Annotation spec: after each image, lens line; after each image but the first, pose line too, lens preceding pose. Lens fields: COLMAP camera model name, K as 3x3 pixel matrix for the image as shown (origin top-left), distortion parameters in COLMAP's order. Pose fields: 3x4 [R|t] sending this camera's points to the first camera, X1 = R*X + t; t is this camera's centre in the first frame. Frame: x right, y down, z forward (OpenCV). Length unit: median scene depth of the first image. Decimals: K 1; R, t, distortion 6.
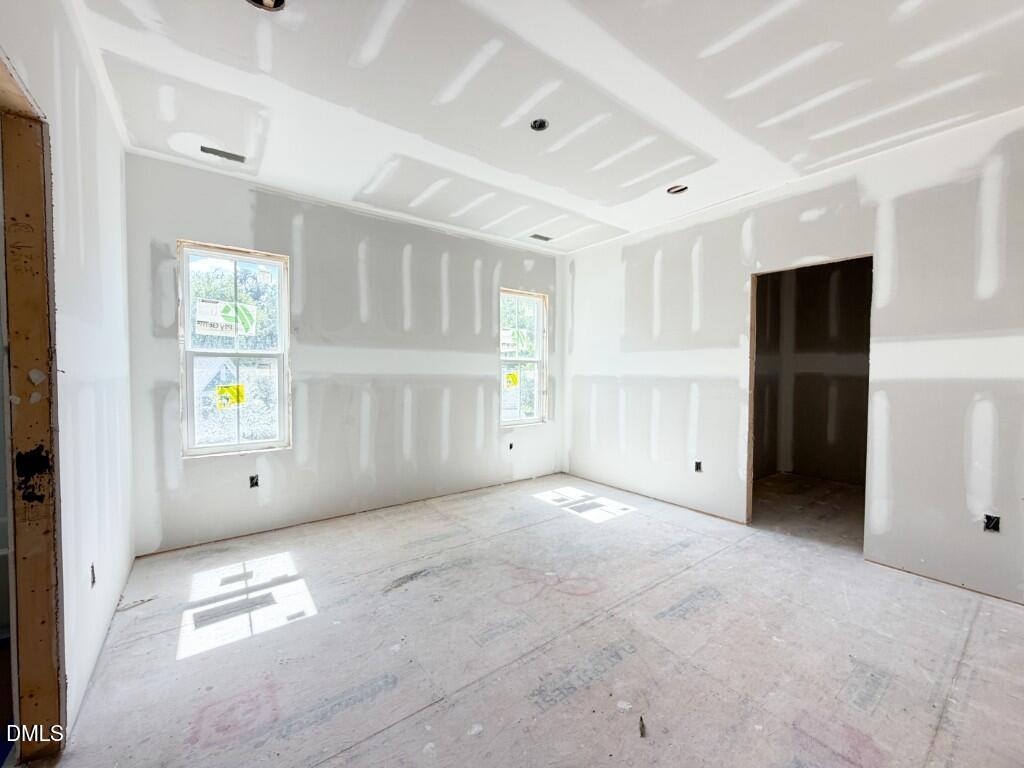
lens RADIAL K [[408.9, 0, 509.7], [0, 408.9, 383.7], [0, 0, 1]] dist [-0.000496, 0.000365]
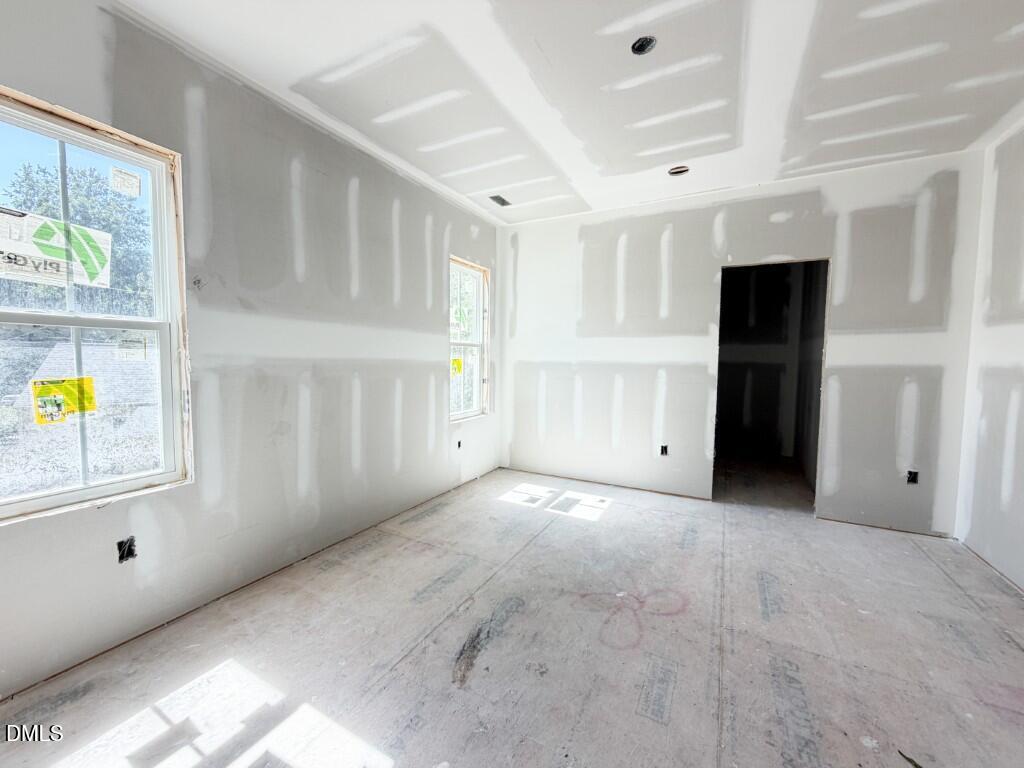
lens RADIAL K [[408.9, 0, 509.7], [0, 408.9, 383.7], [0, 0, 1]] dist [-0.000496, 0.000365]
pose [[0.906140, -0.020295, 0.422490, -0.331055], [0.005131, 0.999302, 0.036997, -0.005522], [-0.422946, -0.031357, 0.905612, 0.241245]]
